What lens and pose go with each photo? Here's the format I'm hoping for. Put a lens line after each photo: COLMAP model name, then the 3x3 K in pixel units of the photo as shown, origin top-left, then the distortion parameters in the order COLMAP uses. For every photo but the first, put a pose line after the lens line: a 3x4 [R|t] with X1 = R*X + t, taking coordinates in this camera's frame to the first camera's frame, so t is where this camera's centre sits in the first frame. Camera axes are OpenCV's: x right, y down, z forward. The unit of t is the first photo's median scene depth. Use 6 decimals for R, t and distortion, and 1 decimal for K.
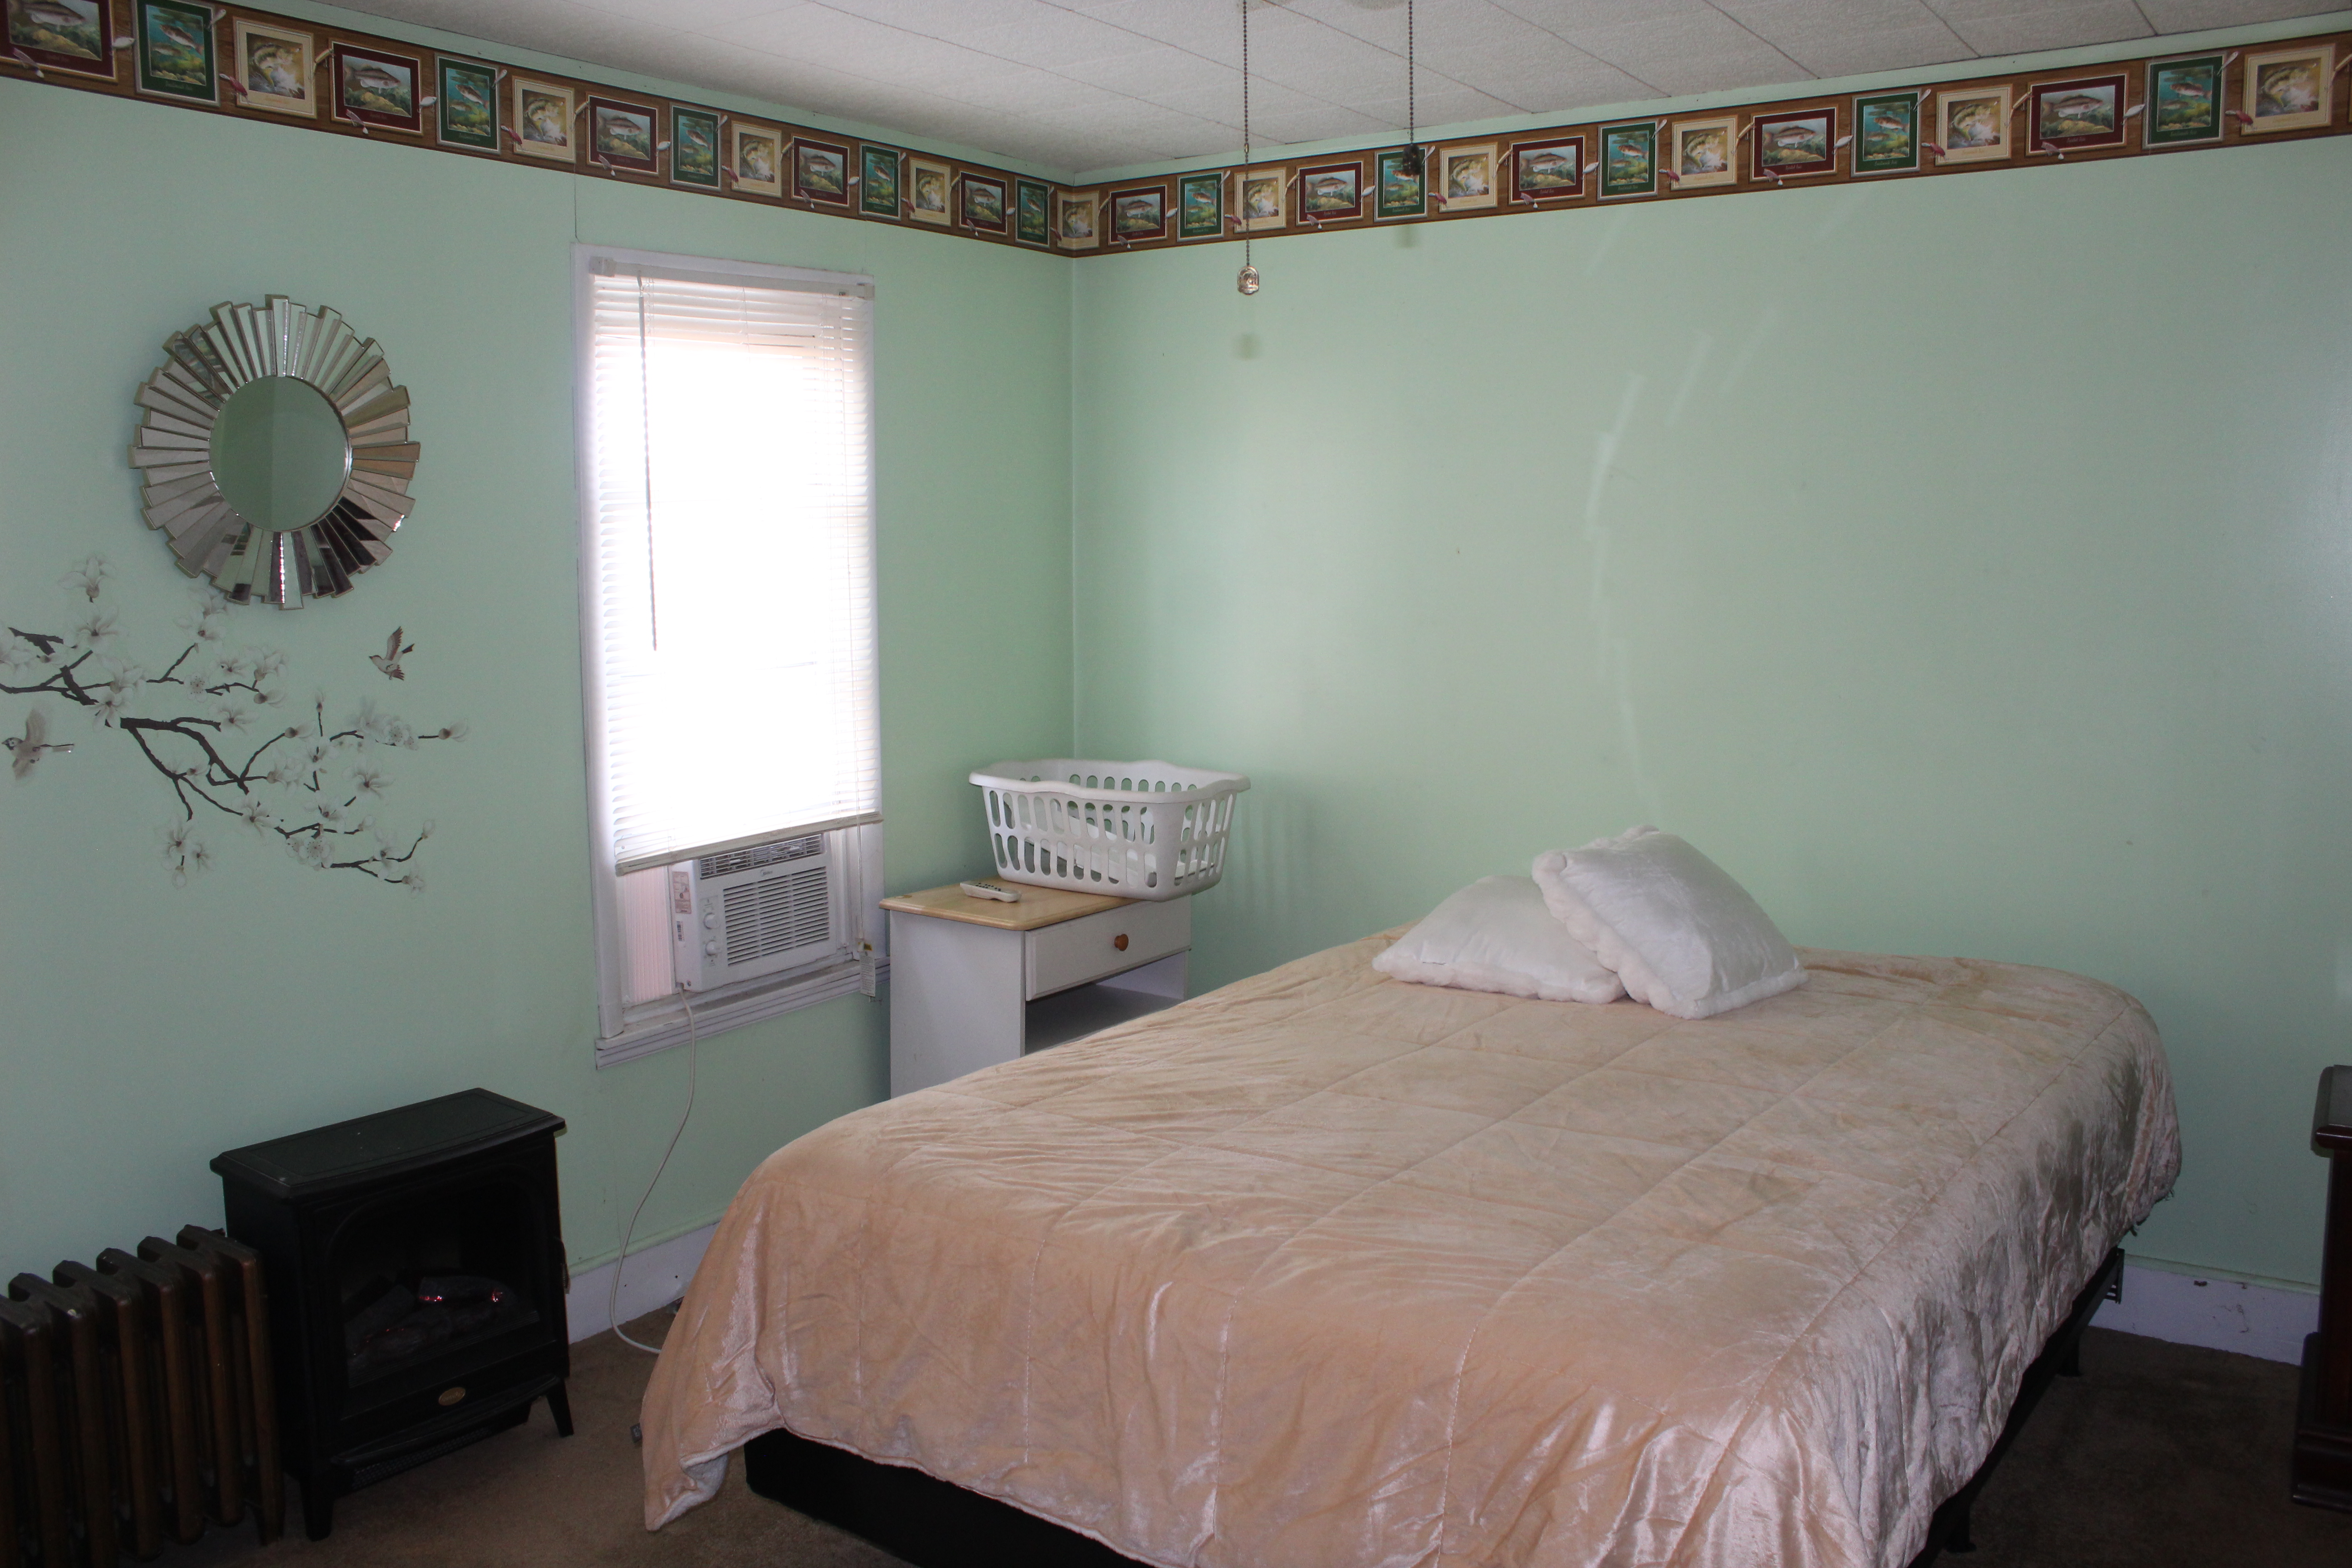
lens RADIAL K [[1952.4, 0, 1180.0], [0, 1952.4, 792.1], [0, 0, 1]] dist [-0.159019, 0.125122]
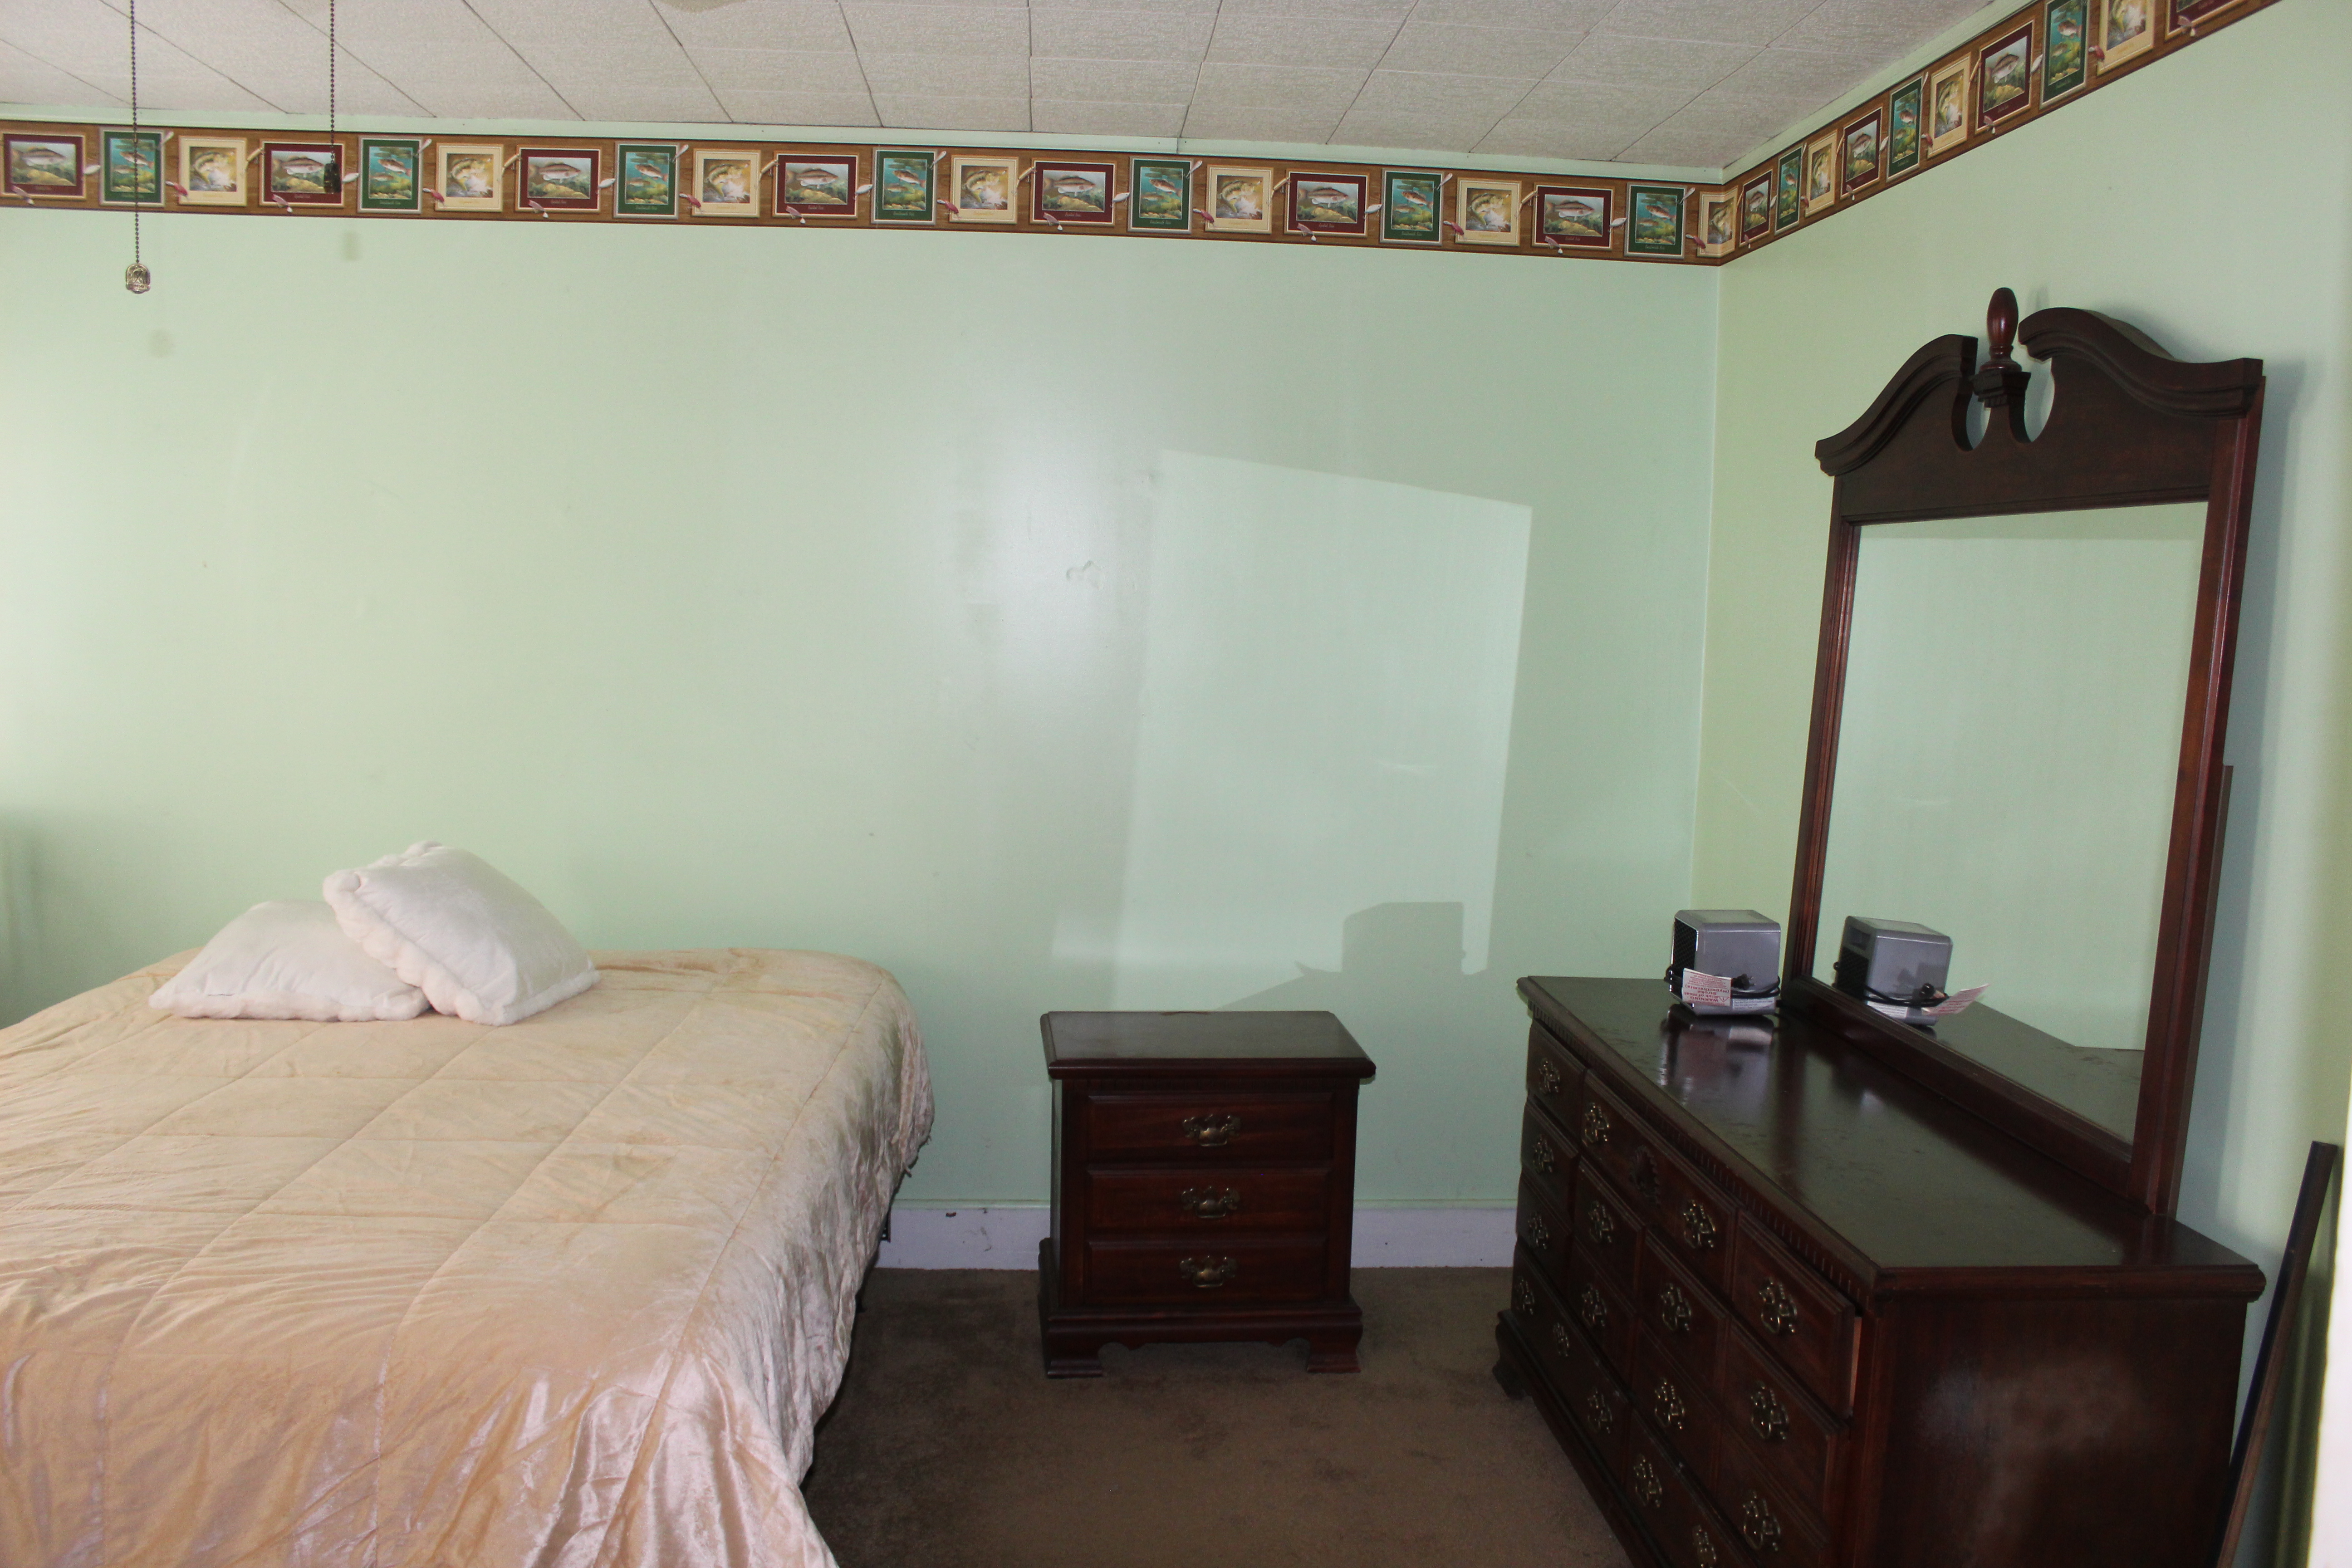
lens RADIAL K [[1952.4, 0, 1183.5], [0, 1952.4, 794.9], [0, 0, 1]] dist [-0.159019, 0.125122]
pose [[0.780773, -0.036754, 0.623733, -0.100629], [0.041804, 0.999104, 0.006545, 0.004595], [-0.623415, 0.020965, 0.781610, -0.029871]]
